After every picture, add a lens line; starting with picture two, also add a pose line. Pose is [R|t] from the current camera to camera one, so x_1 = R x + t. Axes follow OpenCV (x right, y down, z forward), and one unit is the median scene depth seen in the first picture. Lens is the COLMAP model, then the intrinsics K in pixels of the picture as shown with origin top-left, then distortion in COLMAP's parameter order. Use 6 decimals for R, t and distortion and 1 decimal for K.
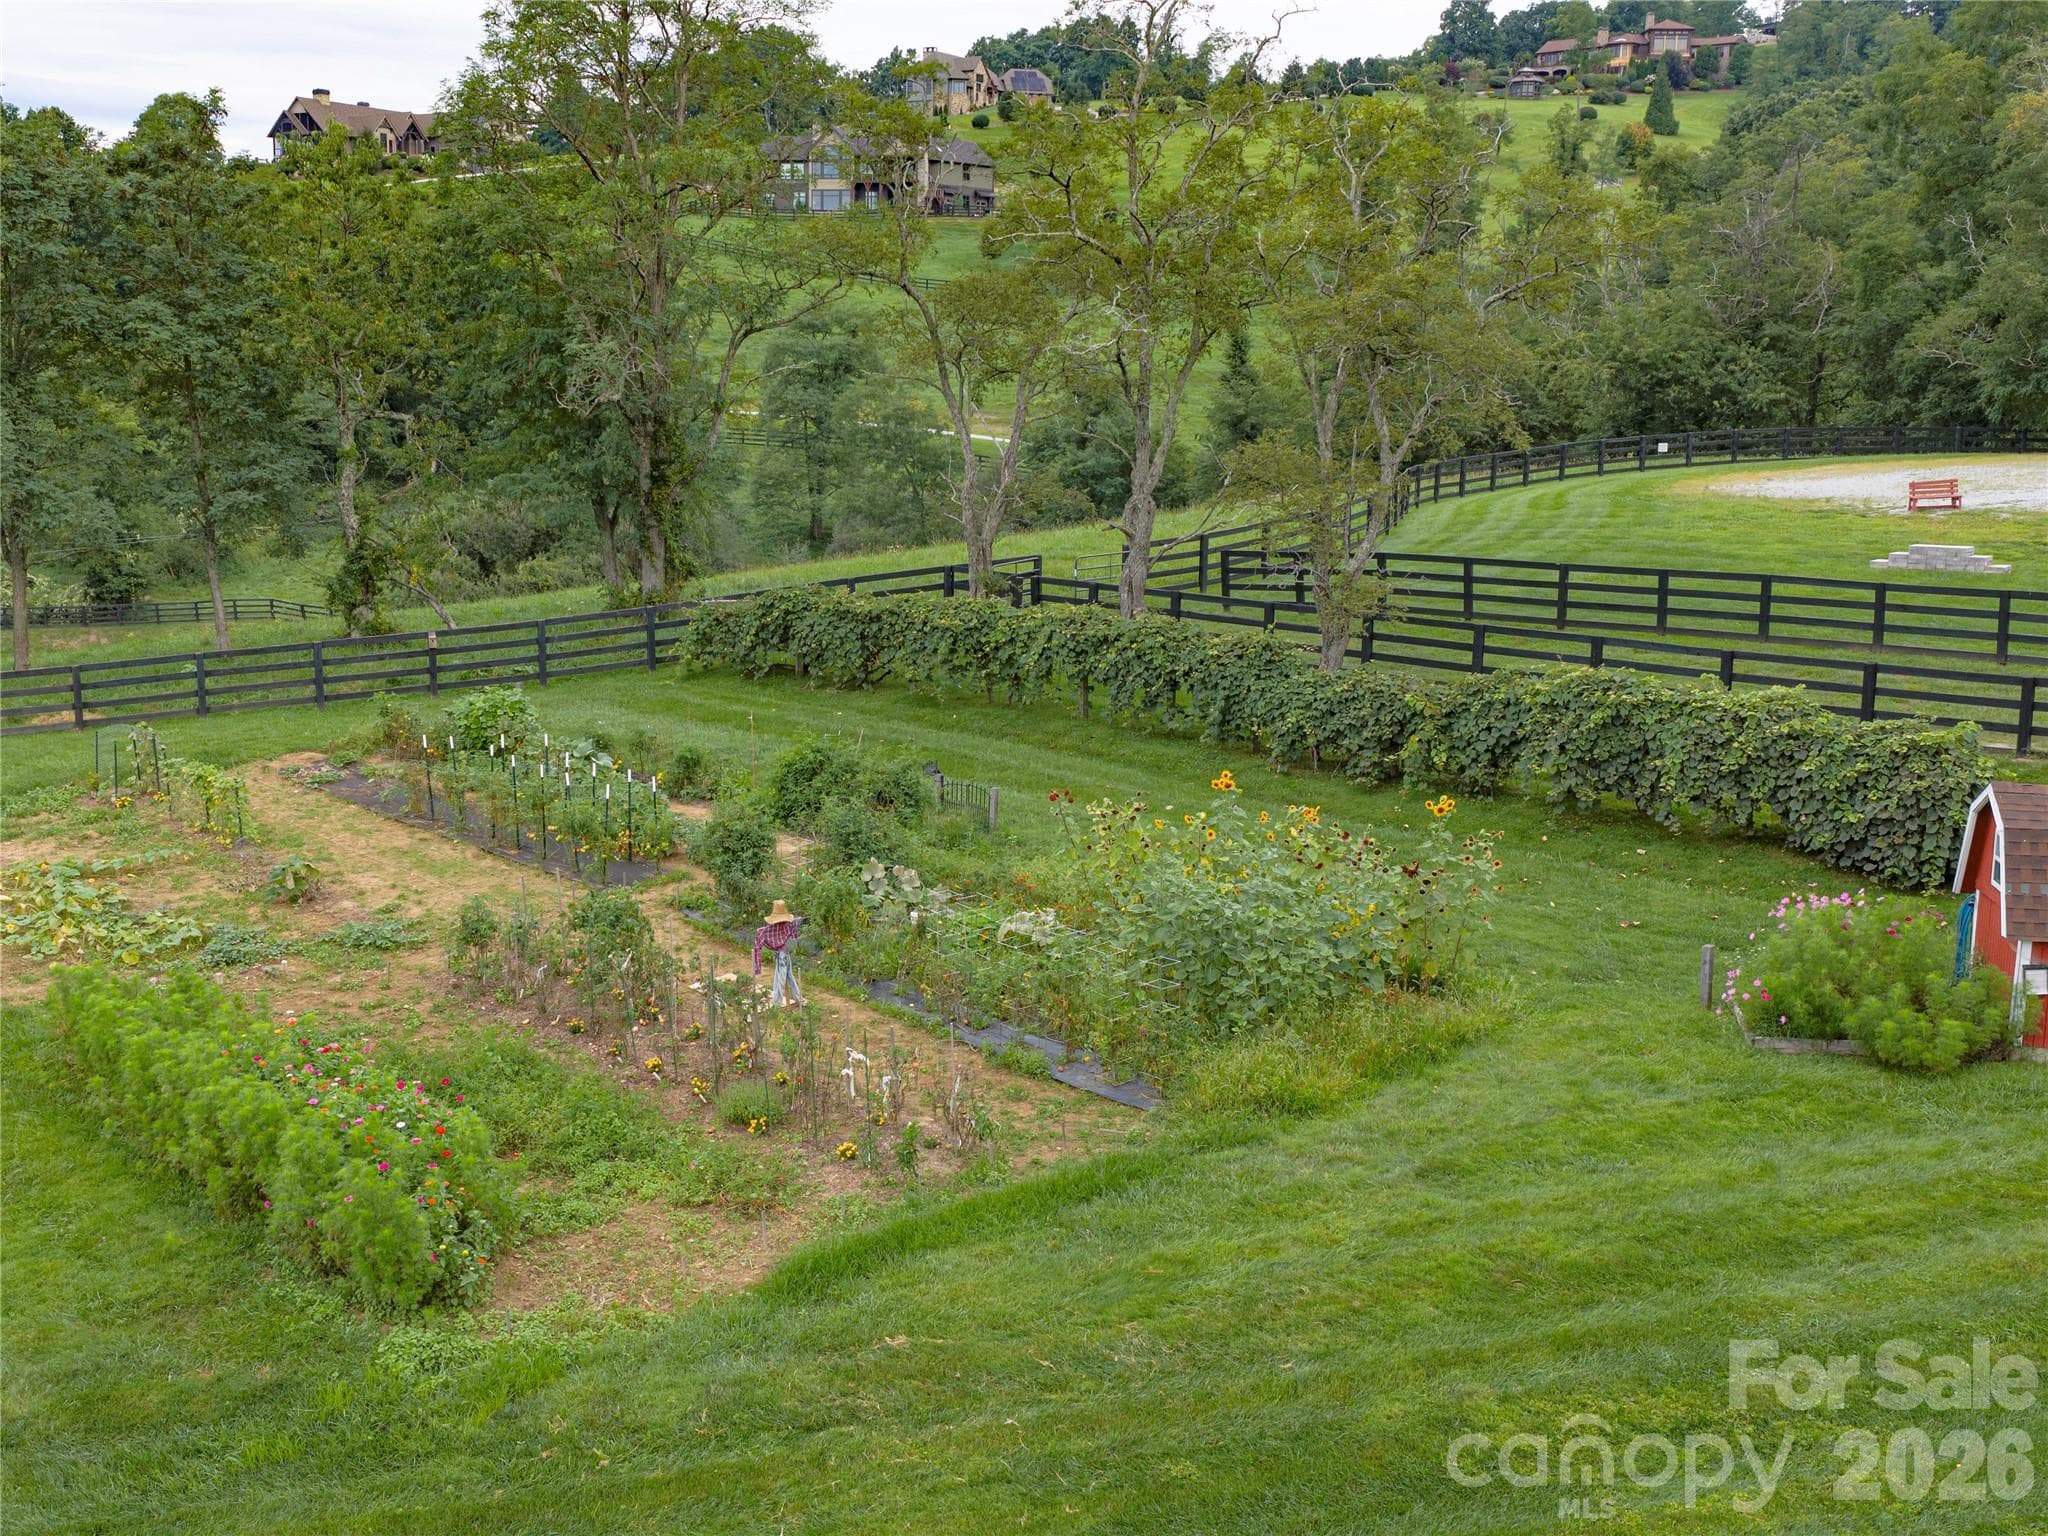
lens RADIAL K [[2112.6, 0, 1024.0], [0, 2112.6, 768.0], [0, 0, 1]] dist [0.001130, -0.024118]
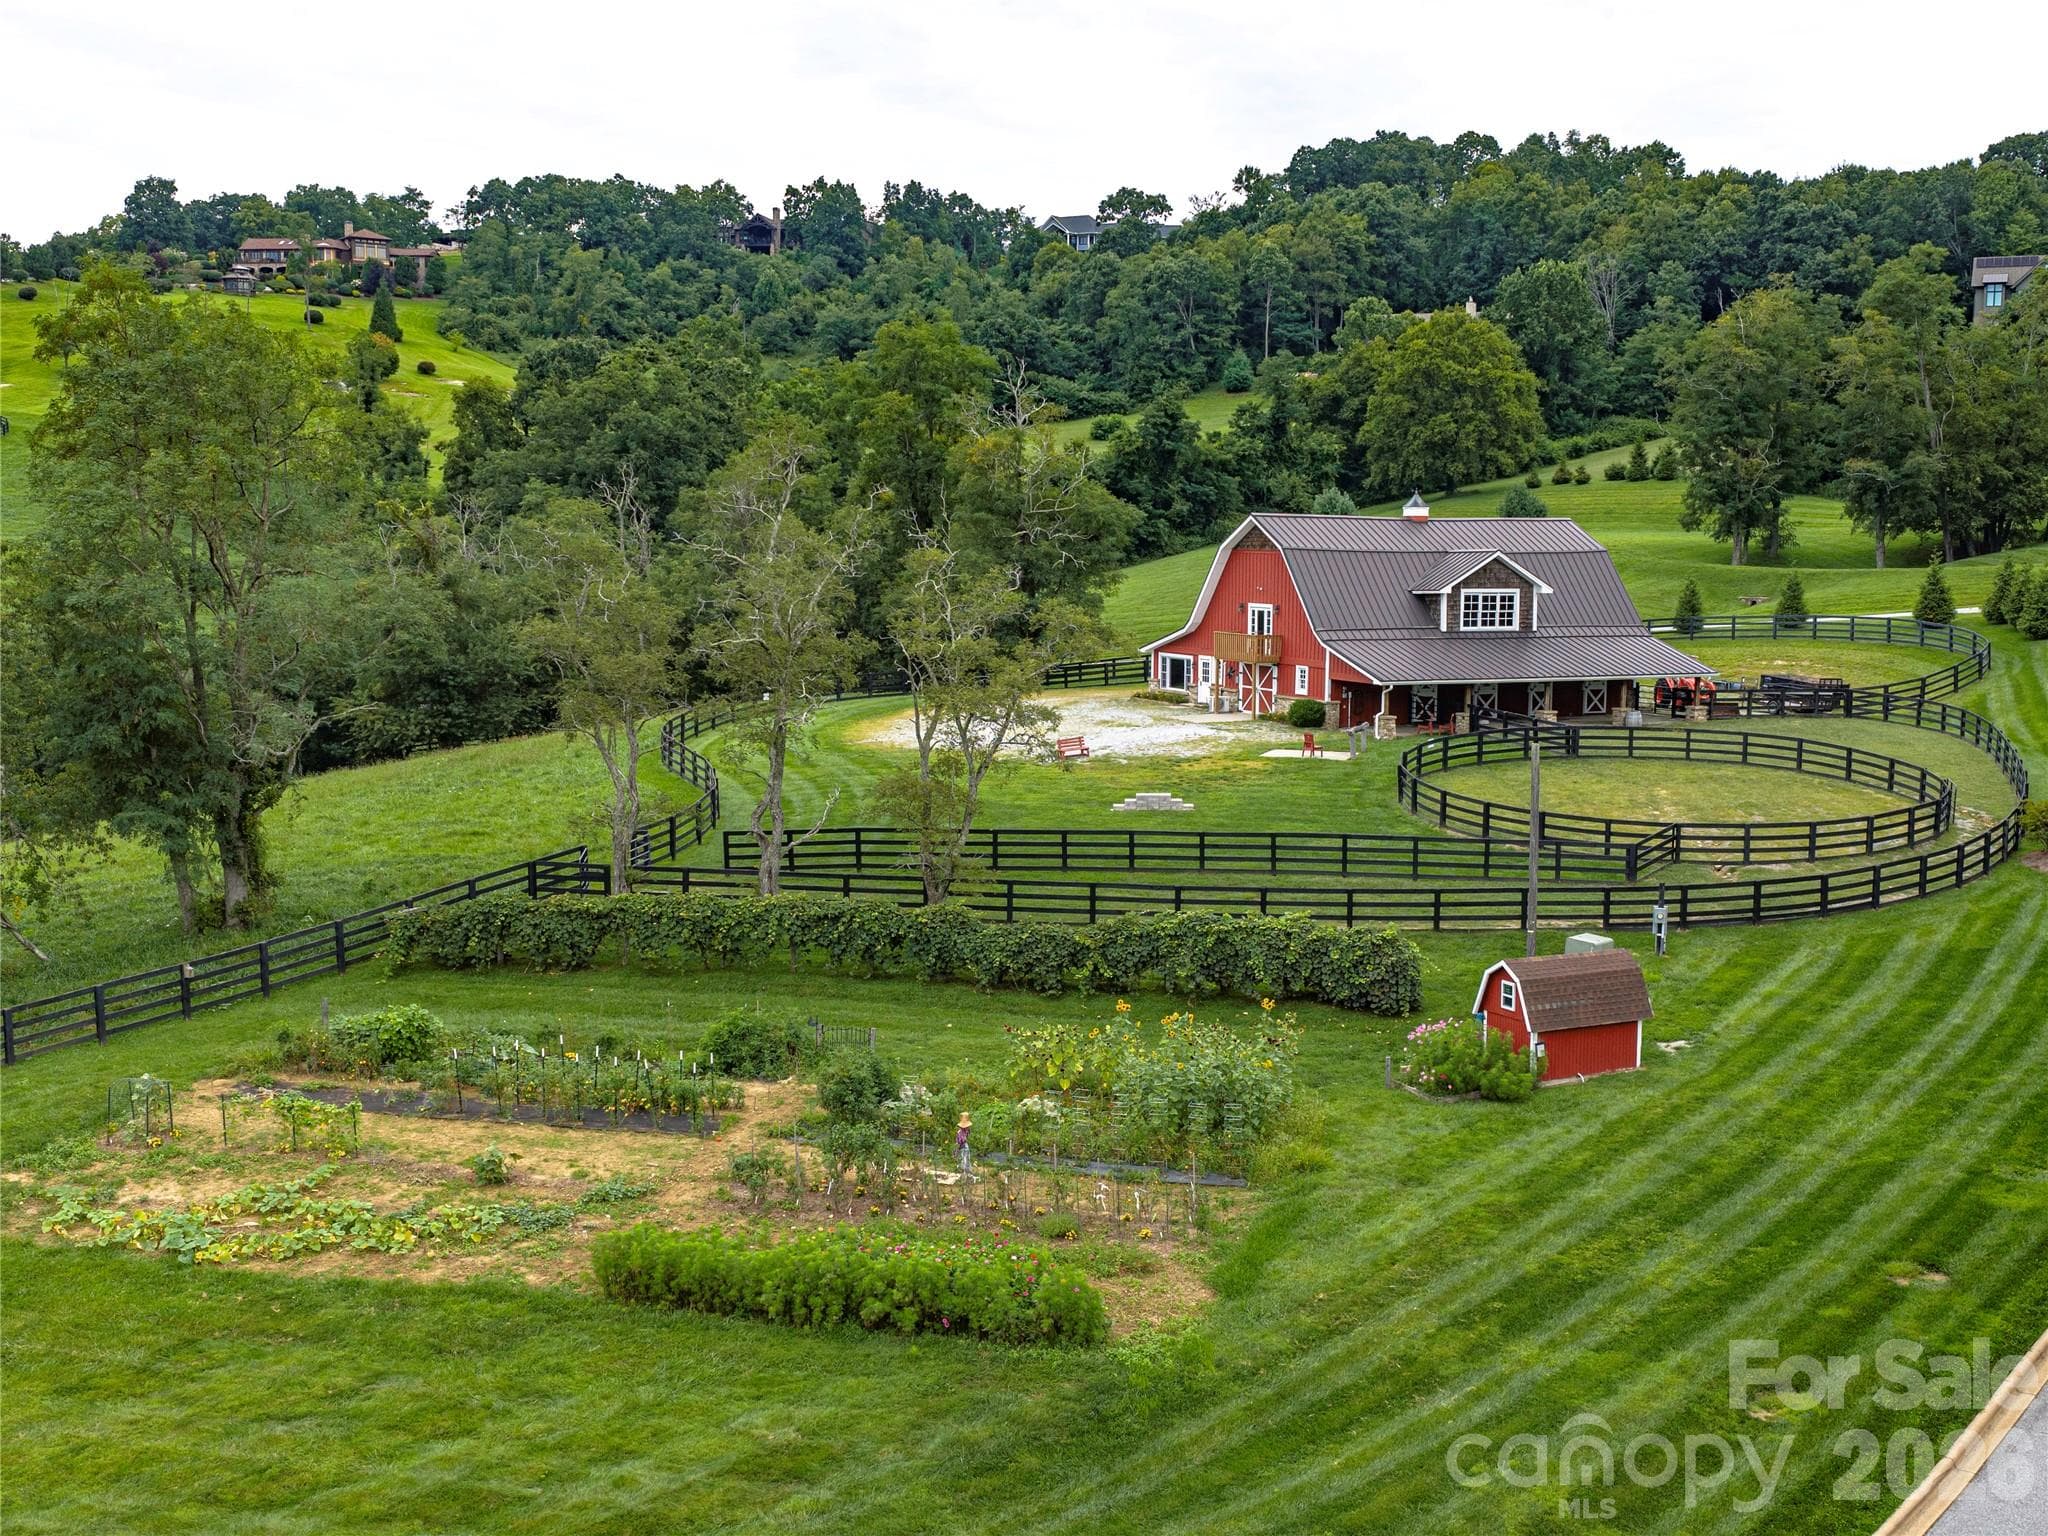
lens RADIAL K [[2112.6, 0, 1024.0], [0, 2112.6, 768.0], [0, 0, 1]] dist [0.001130, -0.024118]
pose [[0.800862, -0.064968, 0.595314, -0.644783], [0.106075, 0.993768, -0.034248, -0.089200], [-0.589379, 0.090576, 0.802763, -0.237295]]
